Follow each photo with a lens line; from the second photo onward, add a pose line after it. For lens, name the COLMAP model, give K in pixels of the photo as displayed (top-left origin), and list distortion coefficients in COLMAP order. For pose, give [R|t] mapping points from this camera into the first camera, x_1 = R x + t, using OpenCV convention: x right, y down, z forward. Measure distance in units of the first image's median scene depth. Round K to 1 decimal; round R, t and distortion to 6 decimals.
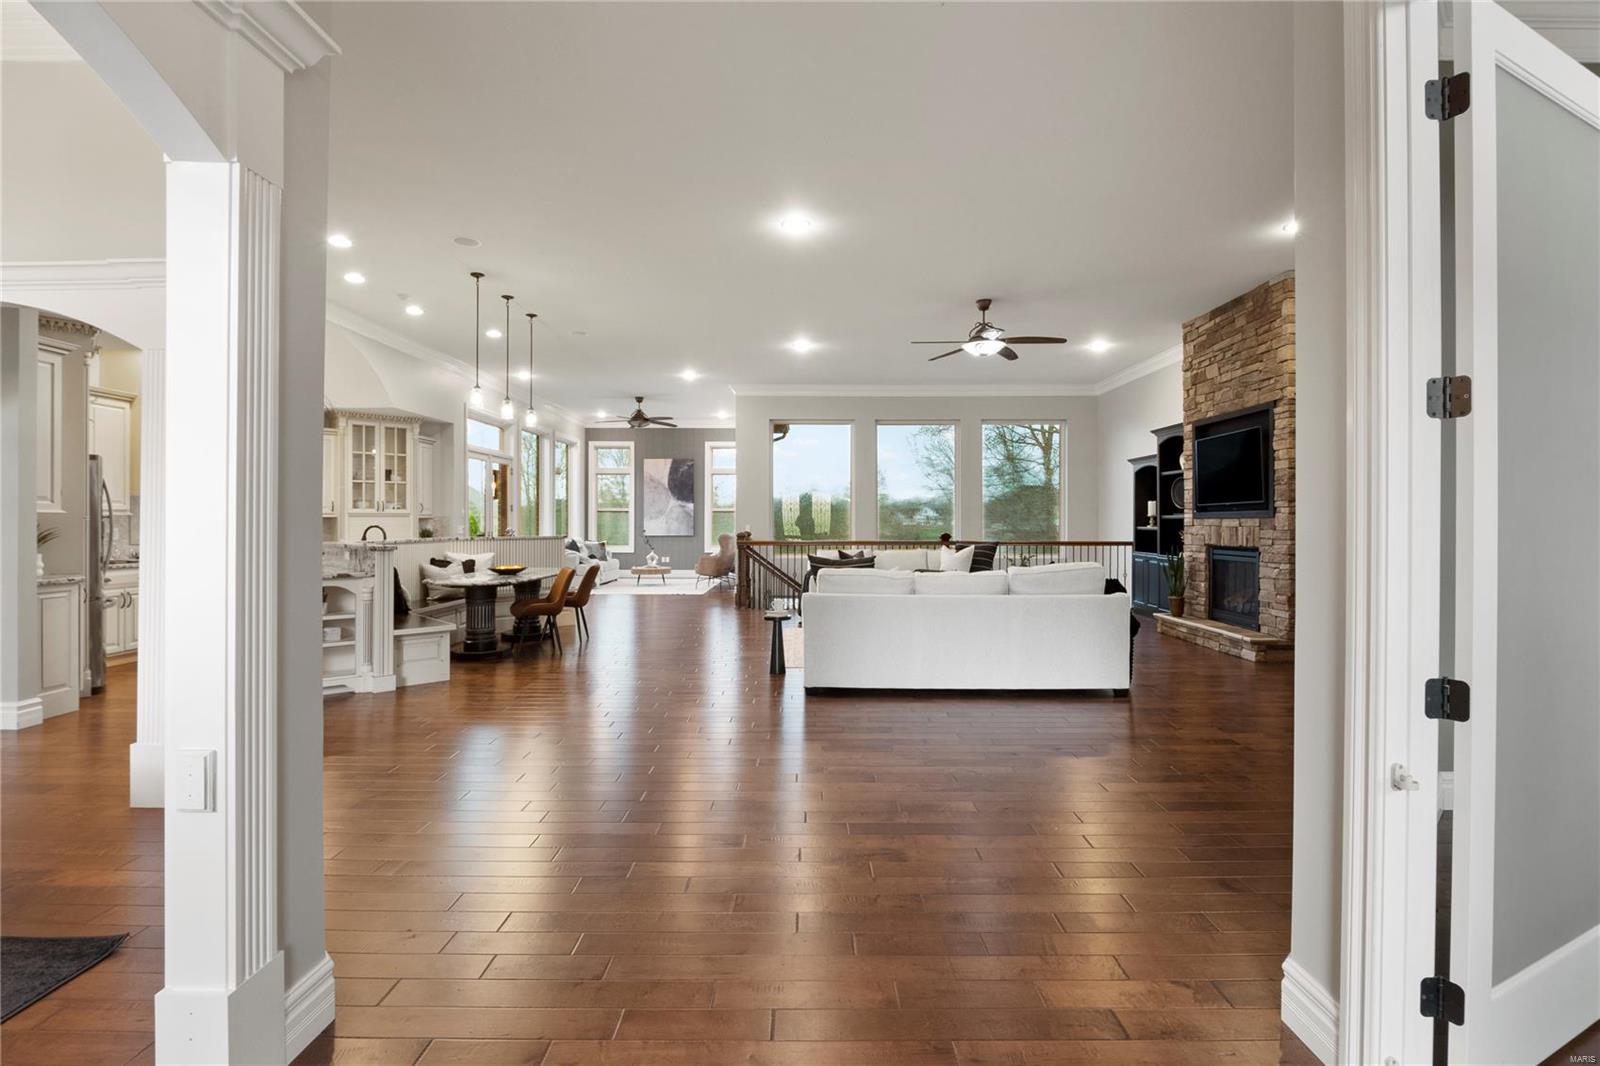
lens RADIAL K [[749.2, 0, 807.1], [0, 749.2, 522.3], [0, 0, 1]] dist [-0.006819, -0.005869]
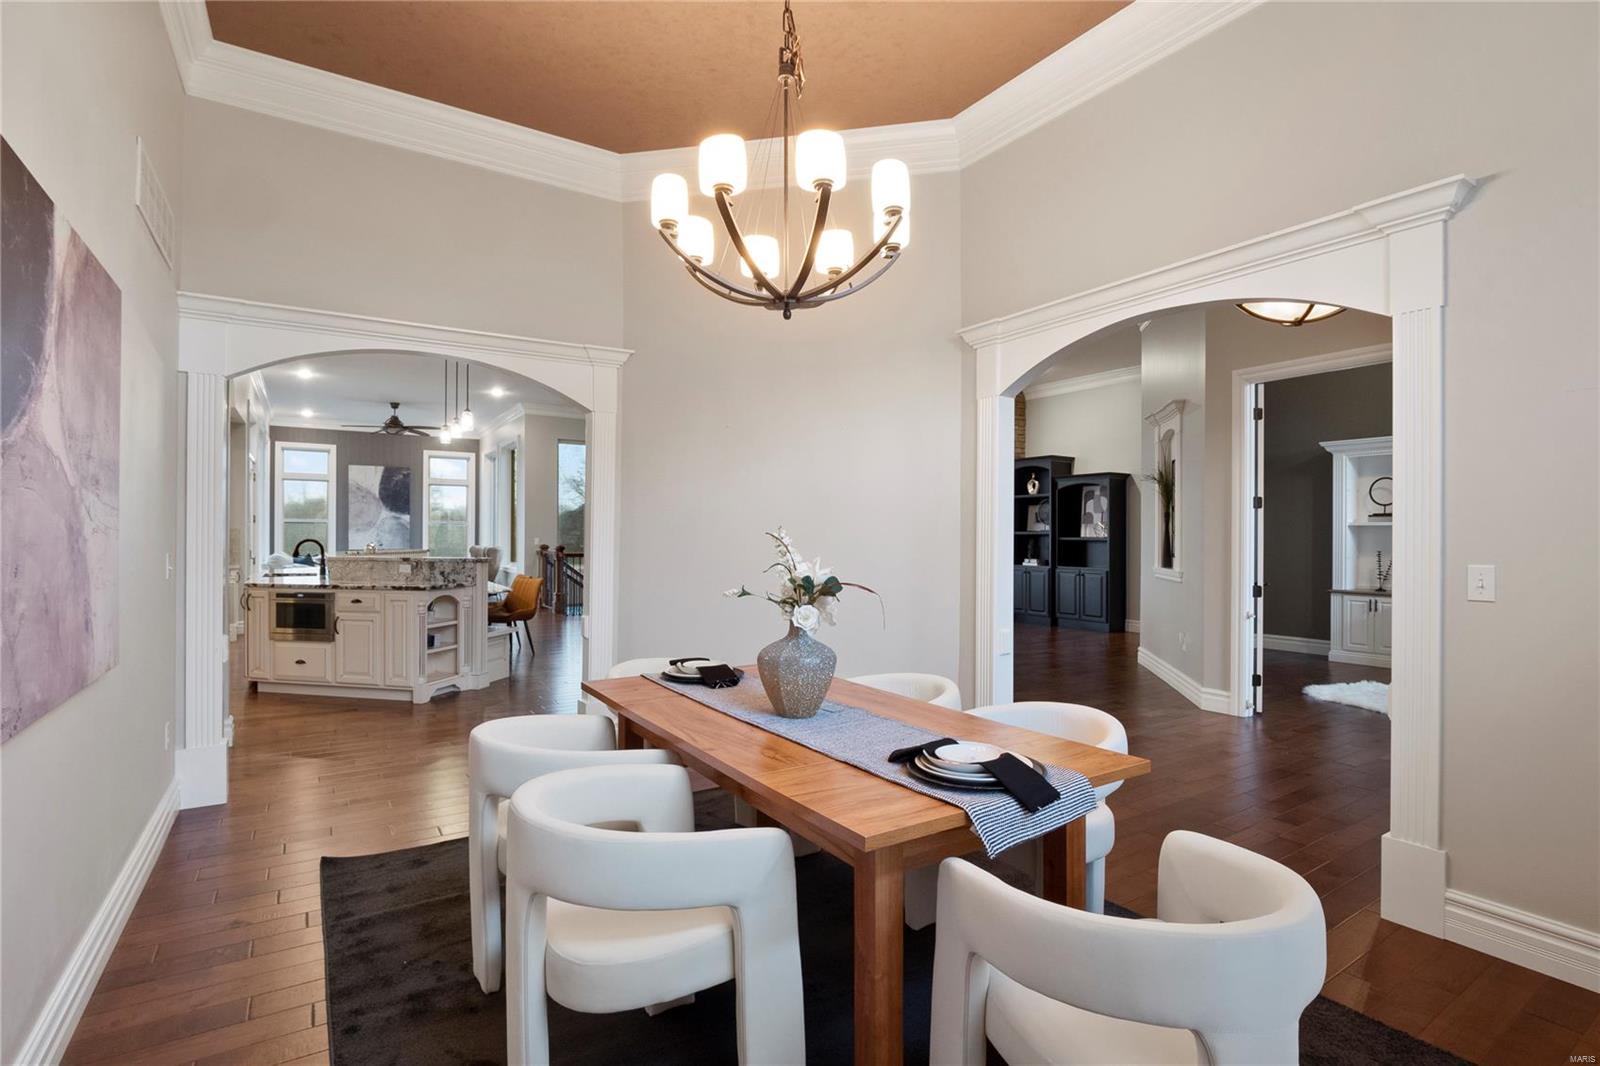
lens RADIAL K [[749.2, 0, 808.9], [0, 749.2, 537.2], [0, 0, 1]] dist [-0.006819, -0.005869]
pose [[0.833405, 0.000572, 0.552662, -0.439499], [-0.002956, 0.999990, 0.003423, -0.003066], [-0.552654, -0.004486, 0.833399, -0.111052]]
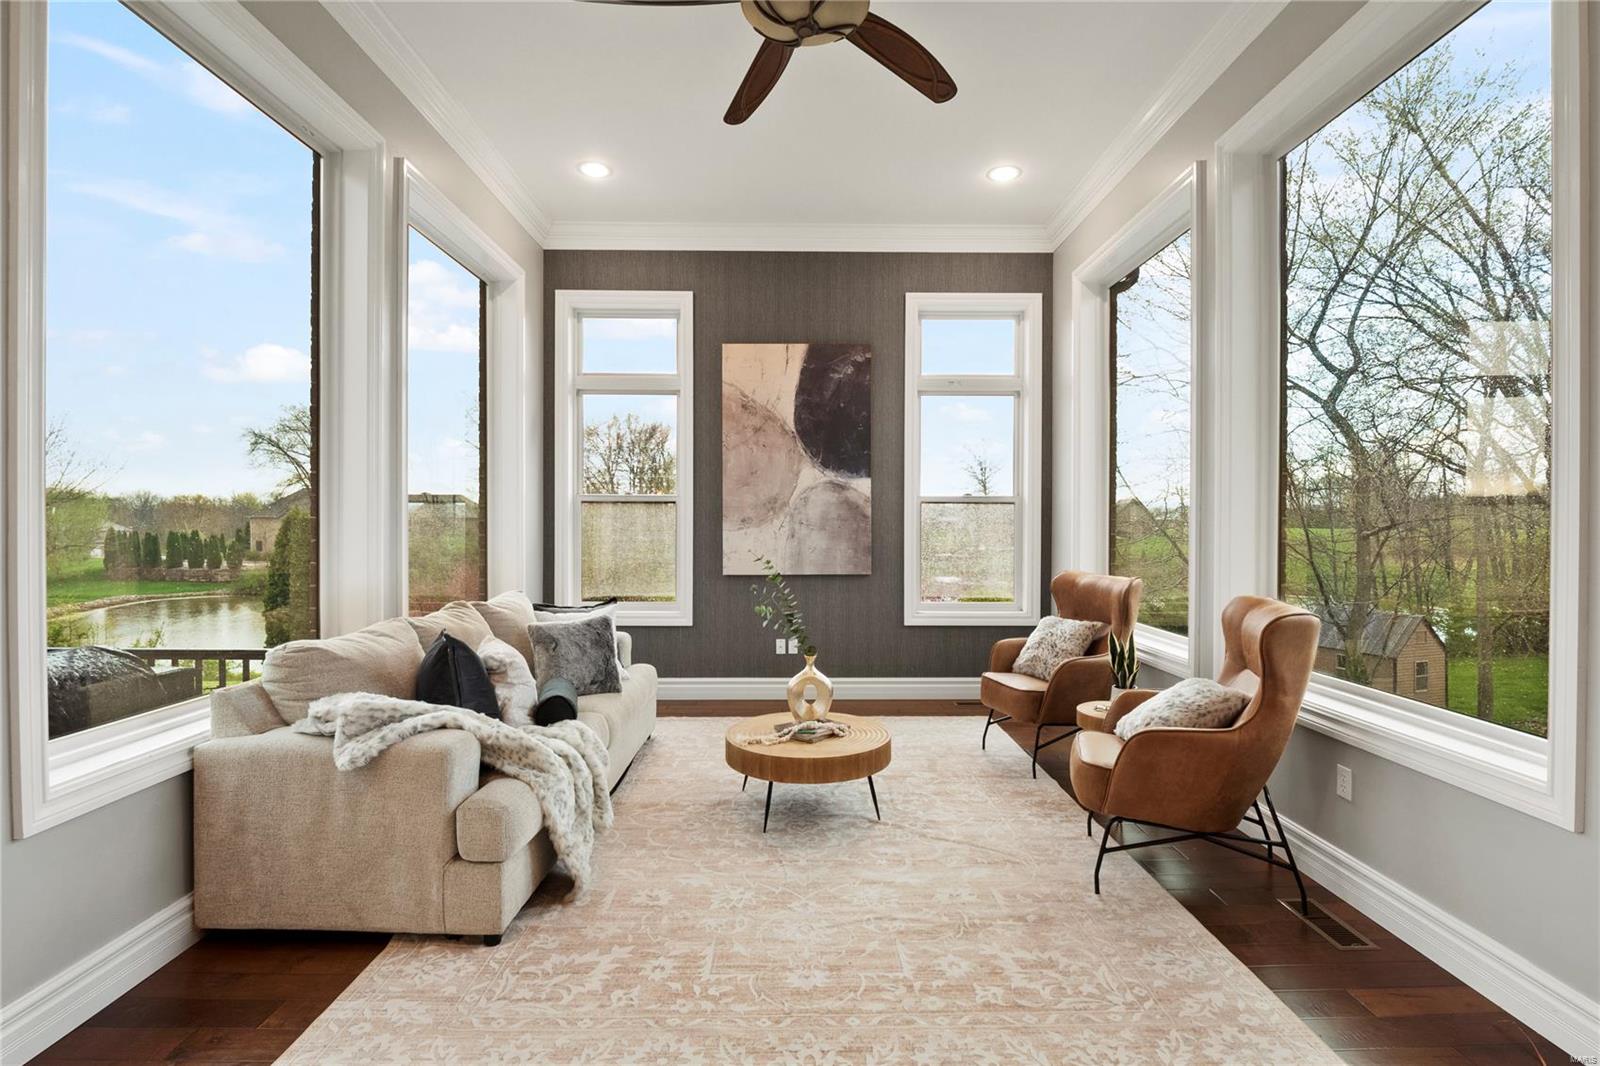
lens RADIAL K [[749.2, 0, 807.3], [0, 749.2, 530.2], [0, 0, 1]] dist [-0.006819, -0.005869]
pose [[0.999867, -0.000859, 0.016275, -0.322381], [0.000762, 0.999982, 0.005956, -0.006805], [-0.016280, -0.005943, 0.999850, 1.157752]]
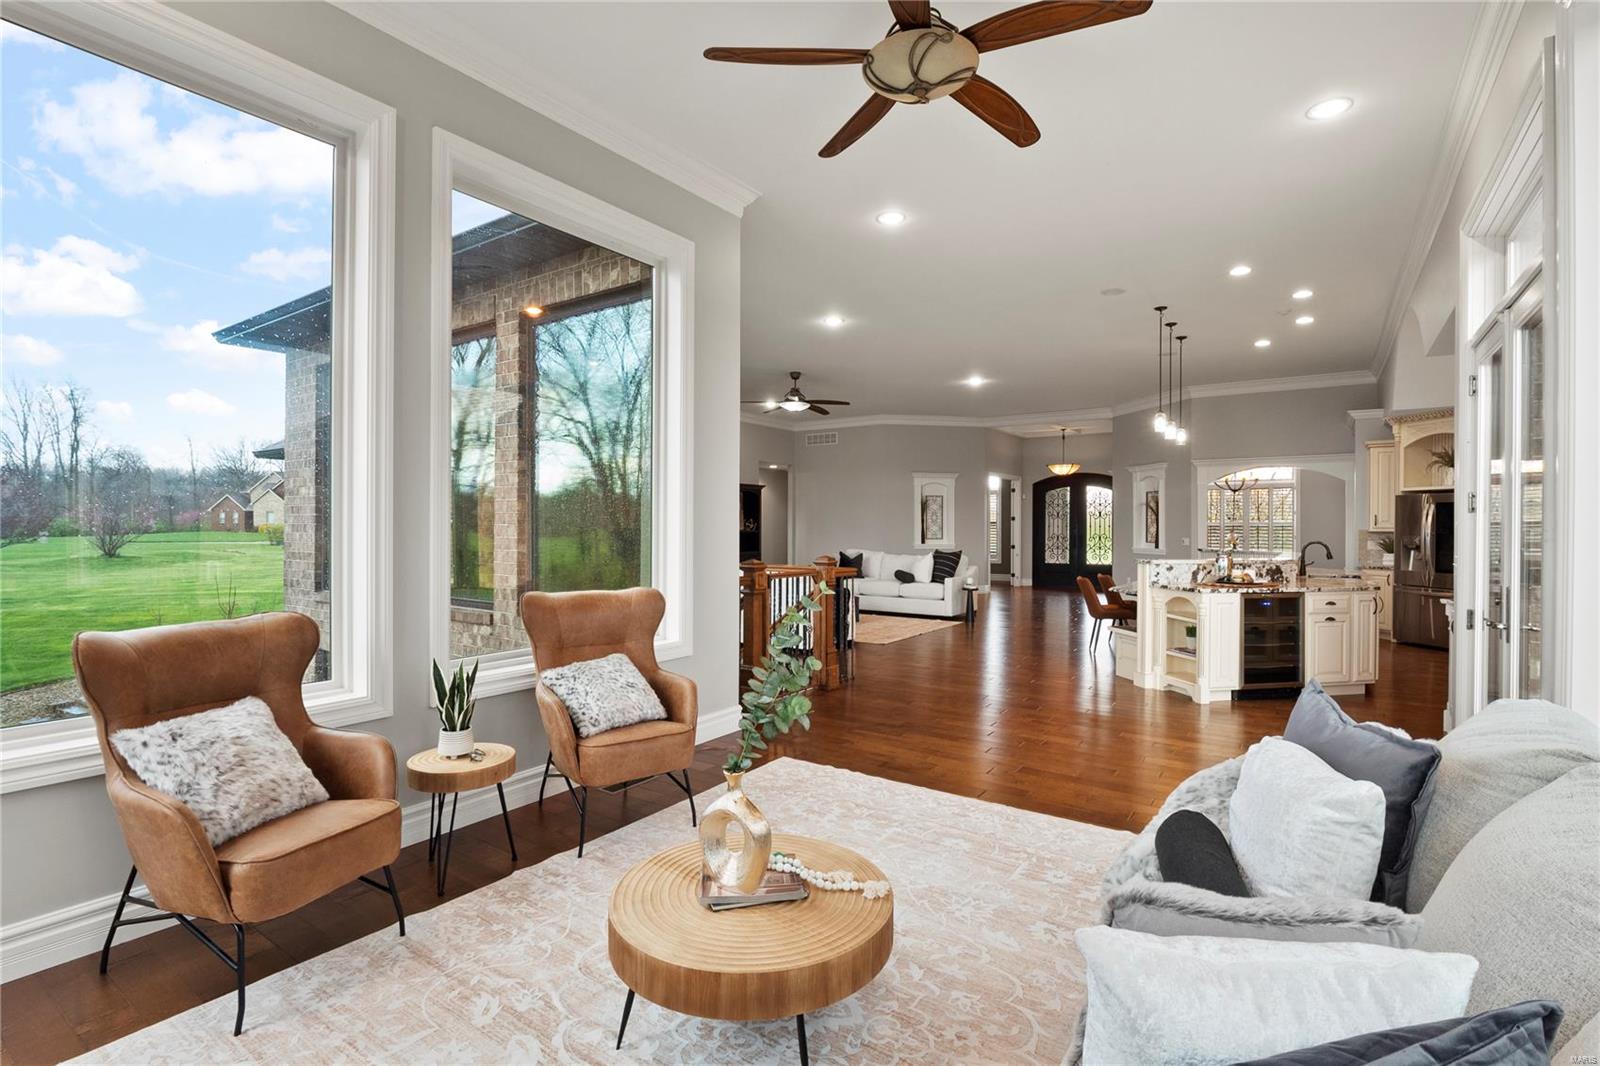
lens RADIAL K [[749.2, 0, 806.8], [0, 749.2, 530.0], [0, 0, 1]] dist [-0.006819, -0.005869]
pose [[-0.824995, -0.007749, 0.565086, -0.446527], [-0.004783, 0.999966, 0.006729, -0.010944], [-0.565119, 0.002849, -0.825004, 1.678339]]
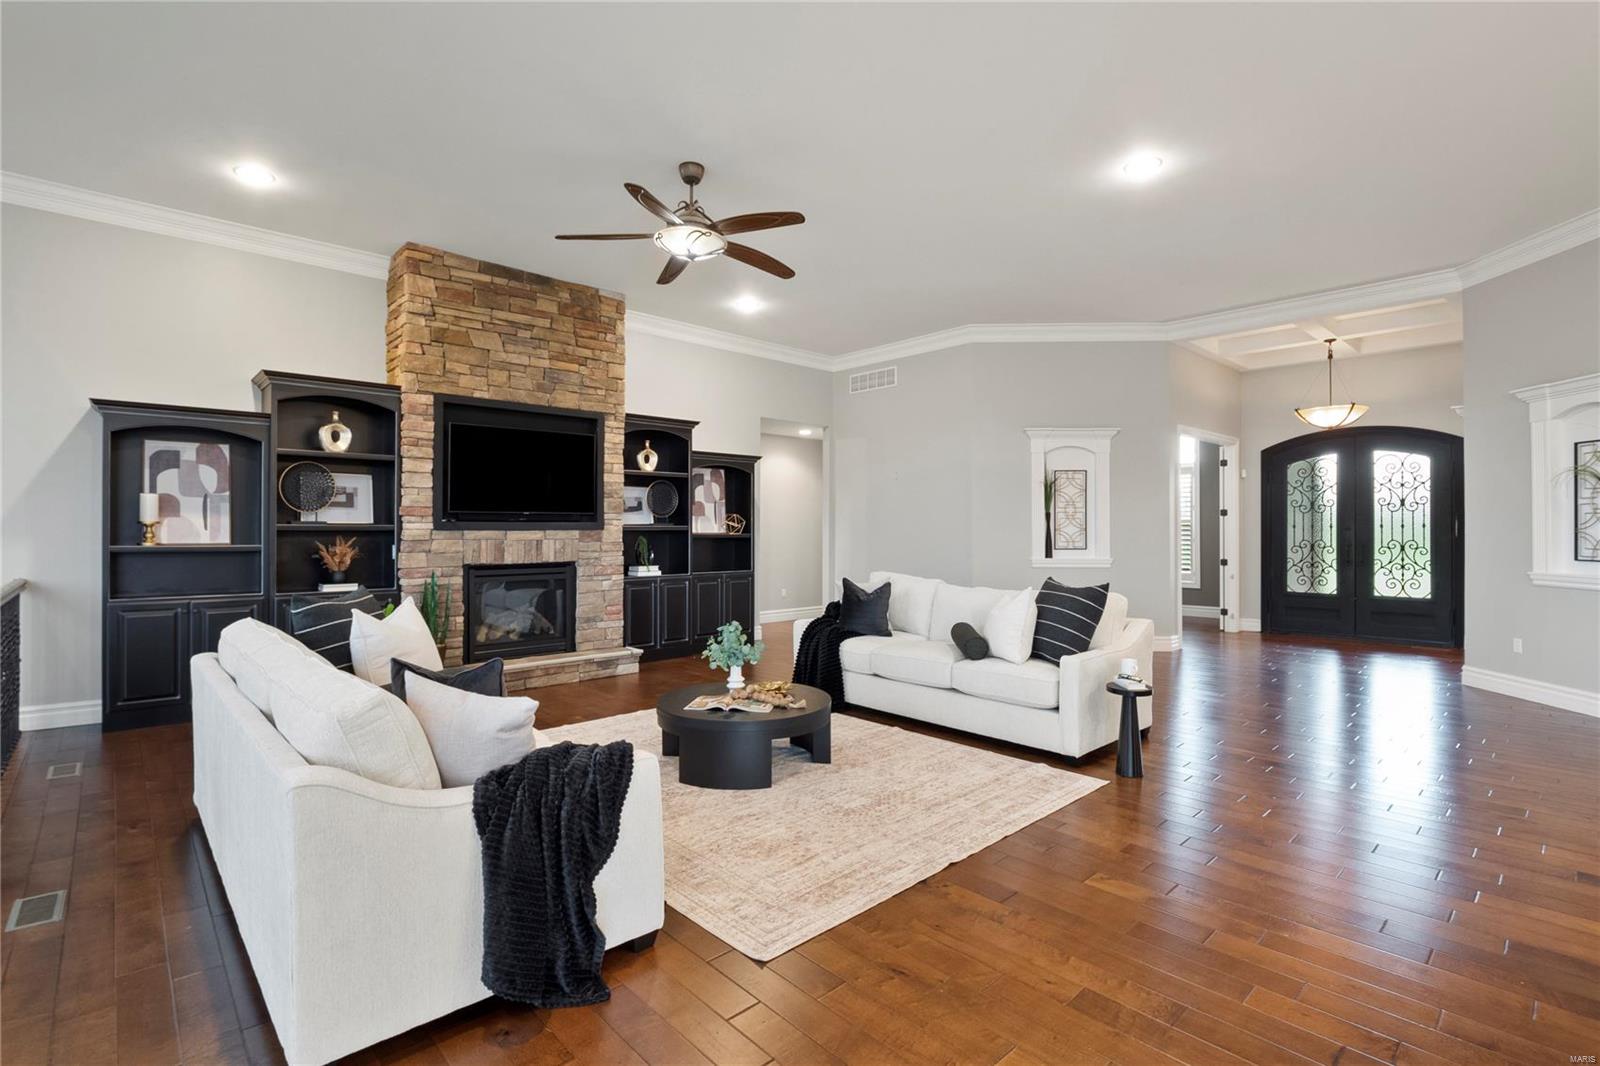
lens RADIAL K [[749.2, 0, 804.3], [0, 749.2, 526.6], [0, 0, 1]] dist [-0.006819, -0.005869]
pose [[-0.681244, 0.000159, 0.732056, -0.205153], [-0.001830, 0.999996, -0.001921, -0.006592], [-0.732054, -0.002648, -0.681242, 1.052943]]
